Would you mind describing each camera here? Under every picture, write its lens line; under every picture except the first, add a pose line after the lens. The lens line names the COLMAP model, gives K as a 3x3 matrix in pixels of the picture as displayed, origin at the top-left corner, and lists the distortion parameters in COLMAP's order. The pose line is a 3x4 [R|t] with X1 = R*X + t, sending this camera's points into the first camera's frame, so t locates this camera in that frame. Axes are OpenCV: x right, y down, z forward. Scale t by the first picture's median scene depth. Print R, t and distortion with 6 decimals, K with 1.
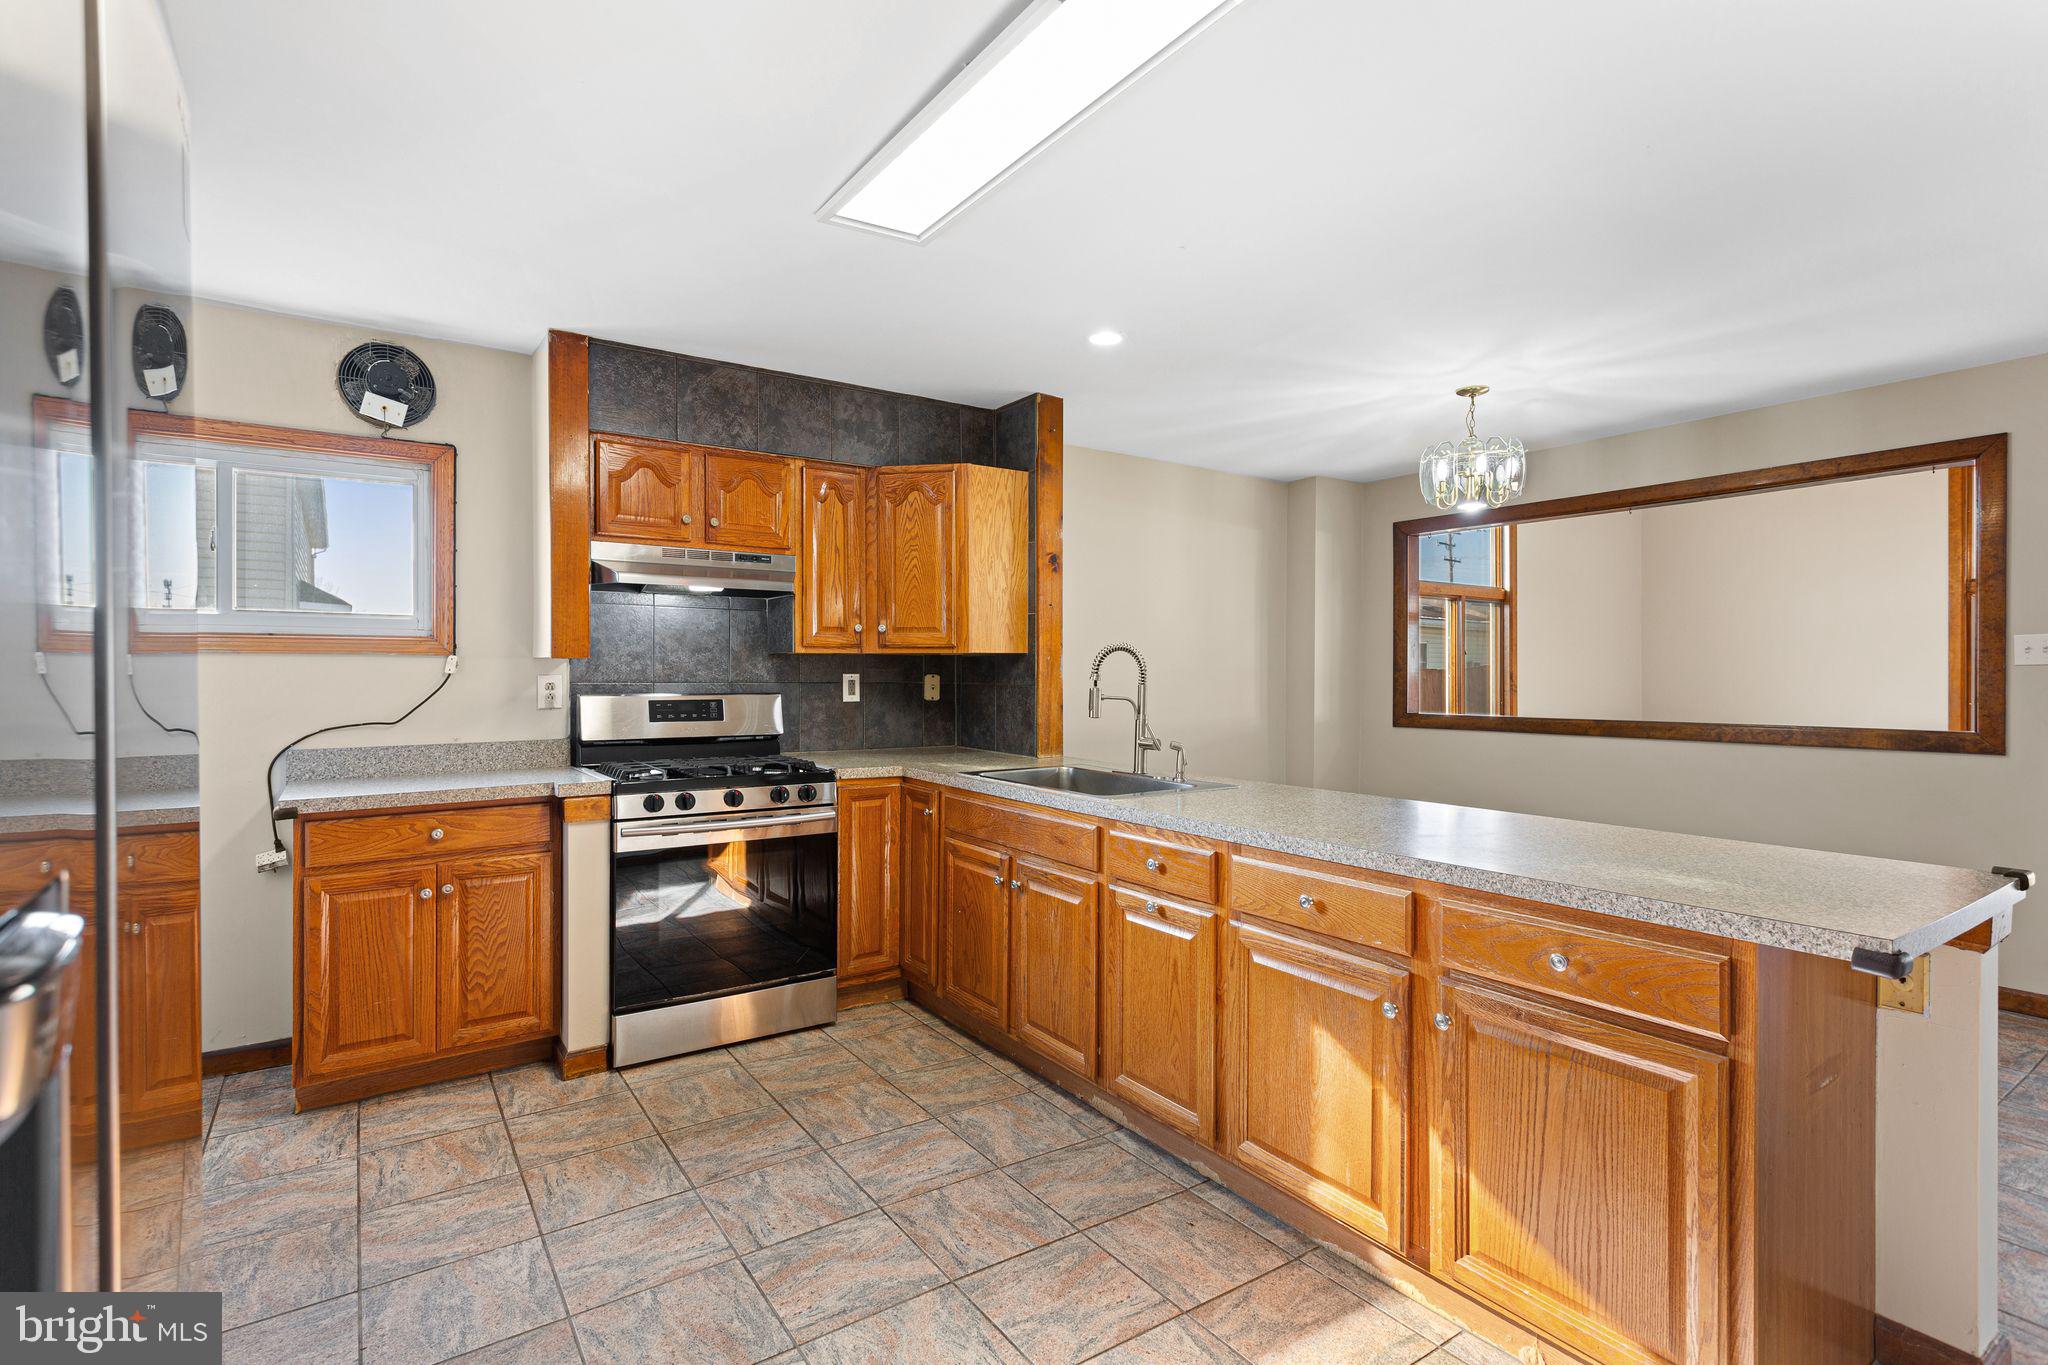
lens RADIAL K [[965.2, 0, 1015.4], [0, 965.2, 675.8], [0, 0, 1]] dist [0.003464, 0.003162]
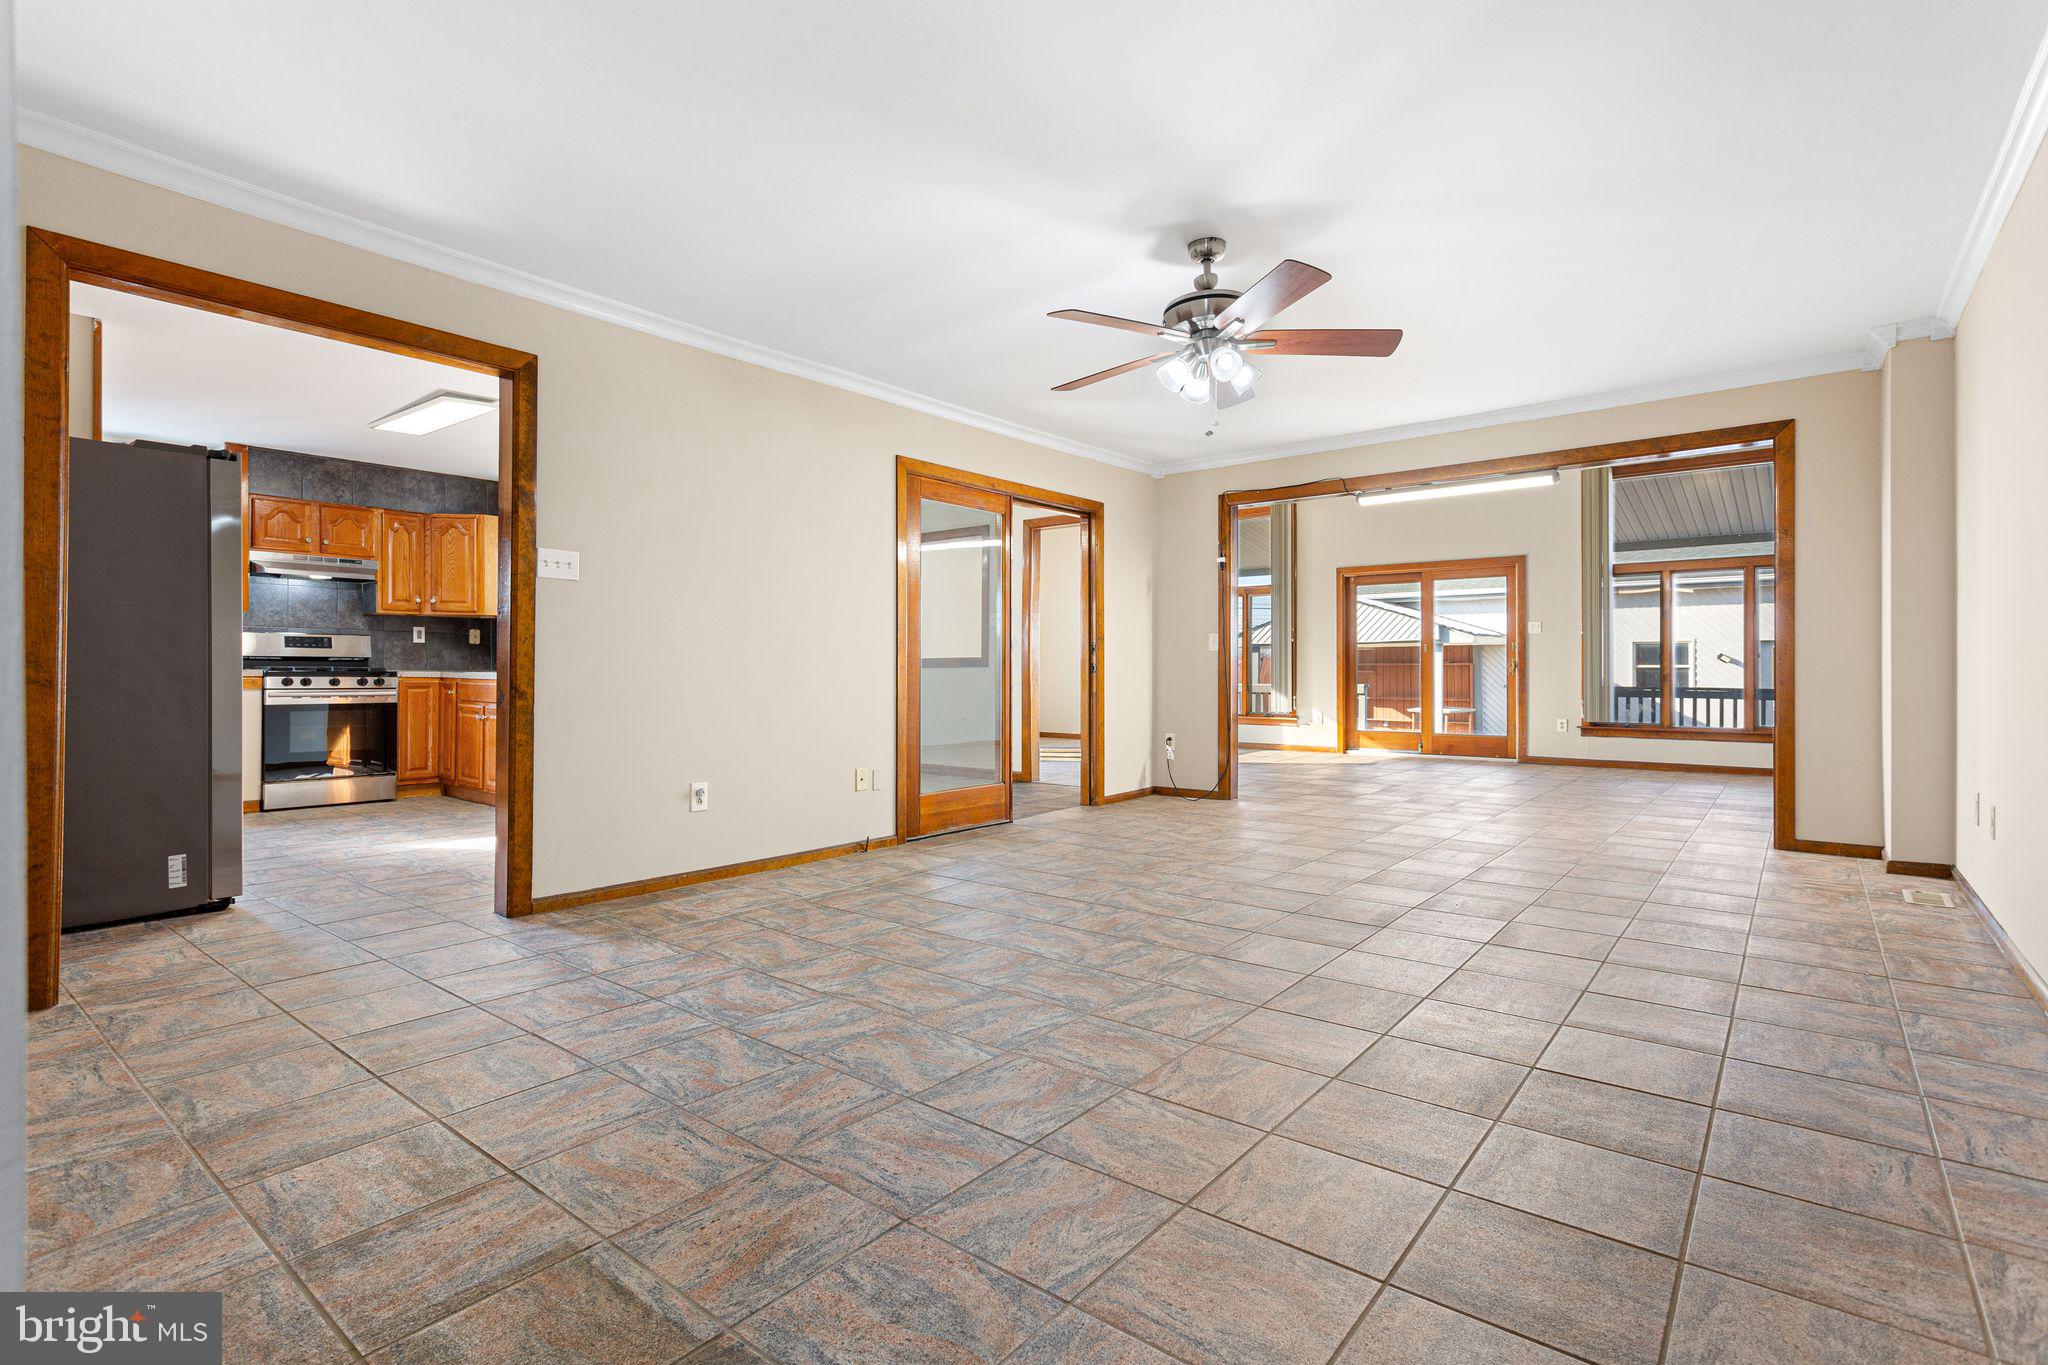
lens RADIAL K [[965.2, 0, 1021.4], [0, 965.2, 670.5], [0, 0, 1]] dist [0.003464, 0.003162]
pose [[0.958928, 0.000386, 0.283649, 0.445895], [0.001144, 0.999986, -0.005228, 0.101503], [-0.283647, 0.005338, 0.958914, -1.173372]]
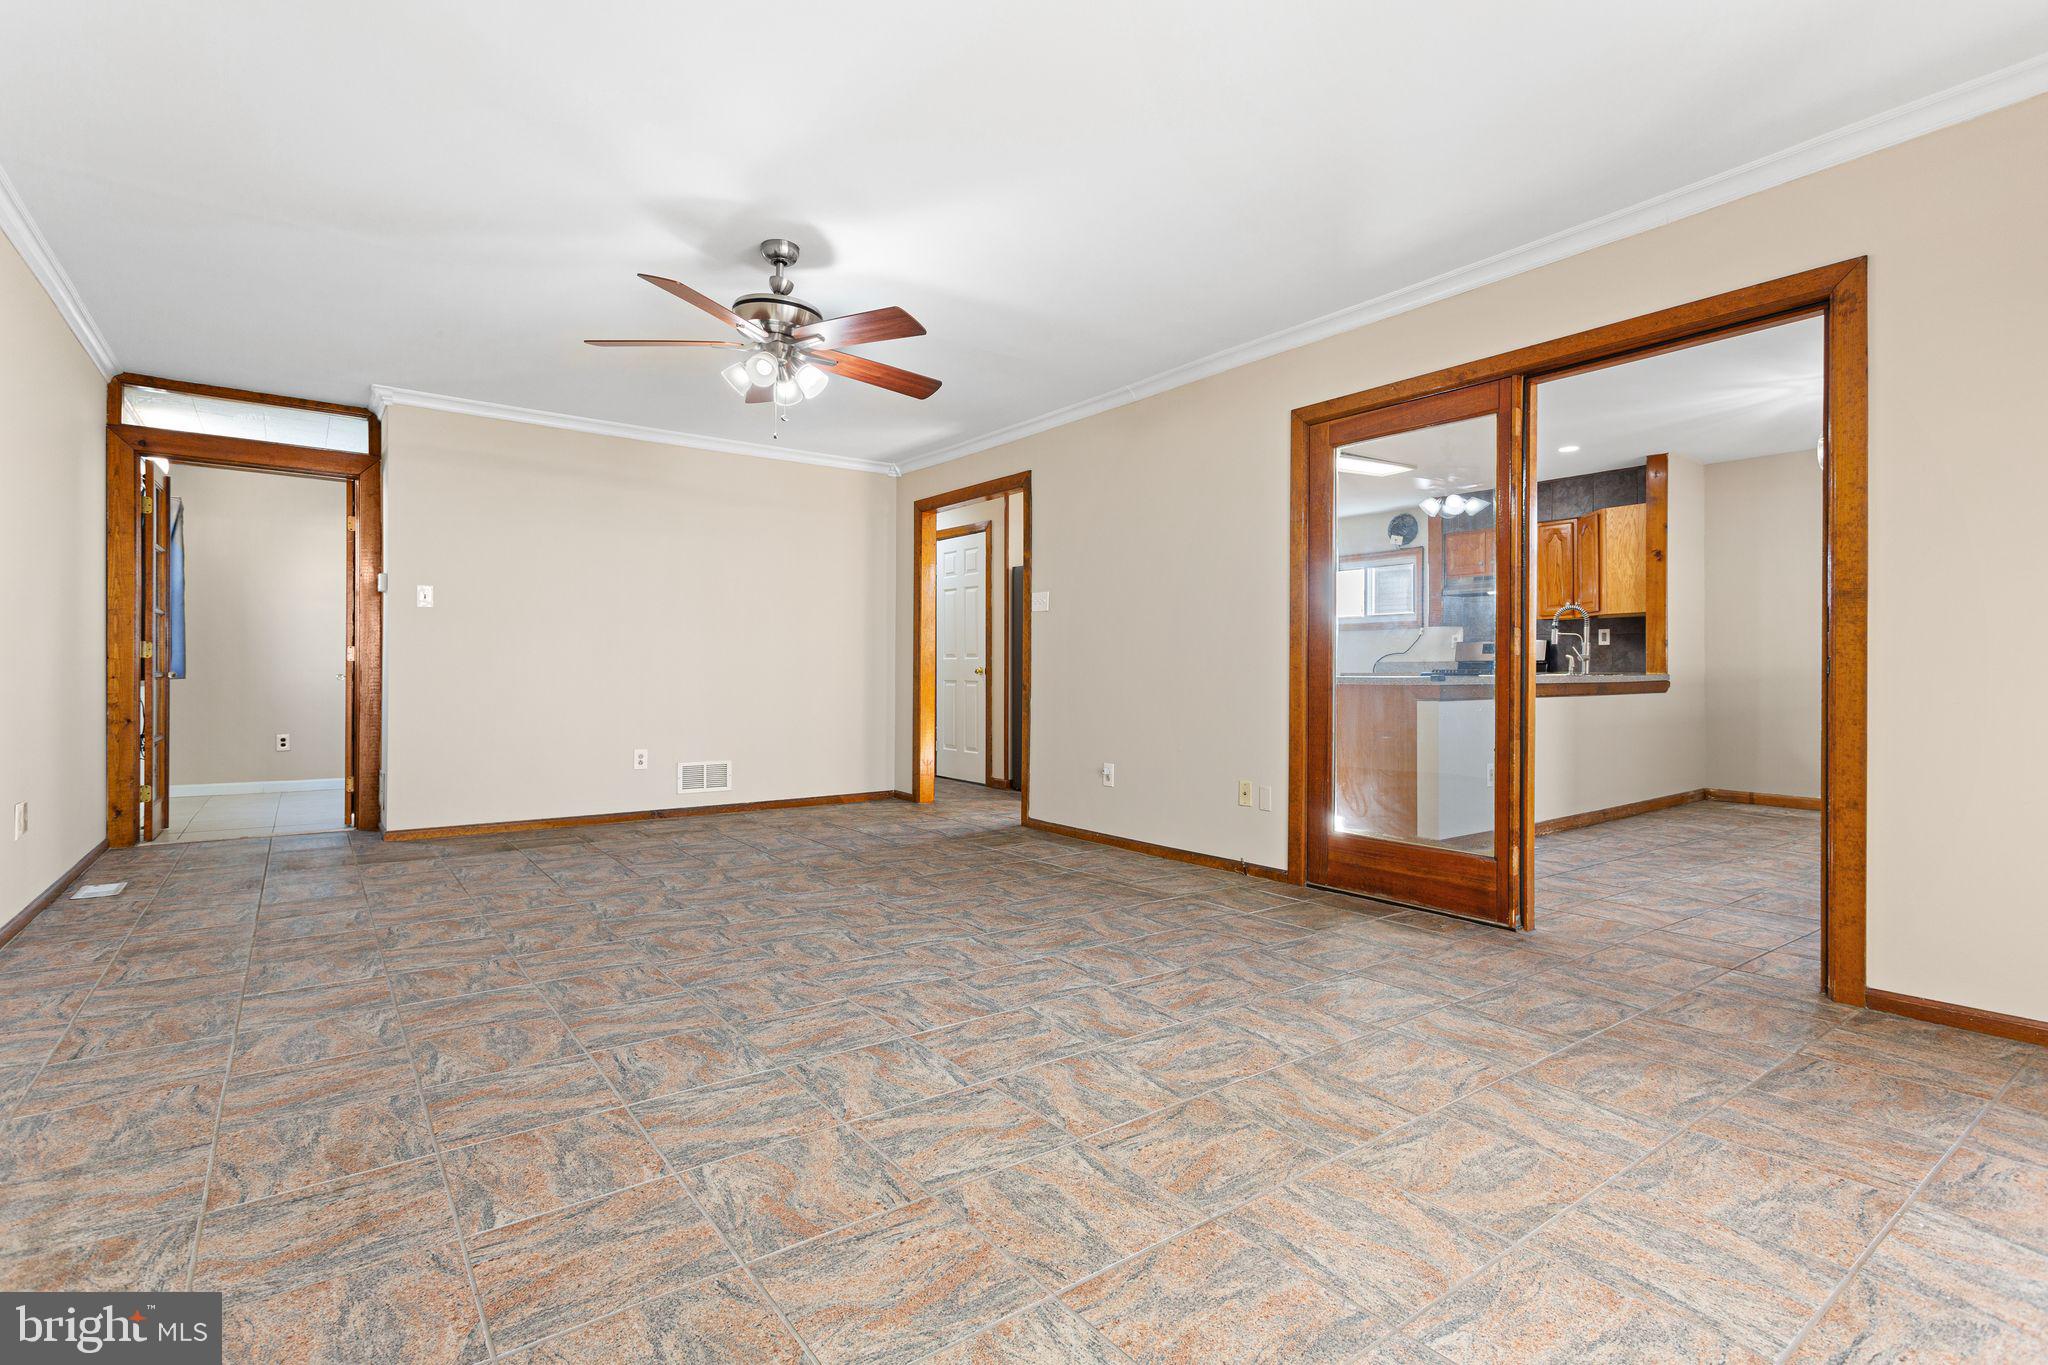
lens RADIAL K [[965.2, 0, 1018.0], [0, 965.2, 672.4], [0, 0, 1]] dist [0.003464, 0.003162]
pose [[0.040035, 0.000931, -0.999198, 1.787681], [-0.007287, 0.999973, 0.000639, 0.096085], [0.999172, 0.007256, 0.040041, -0.165667]]
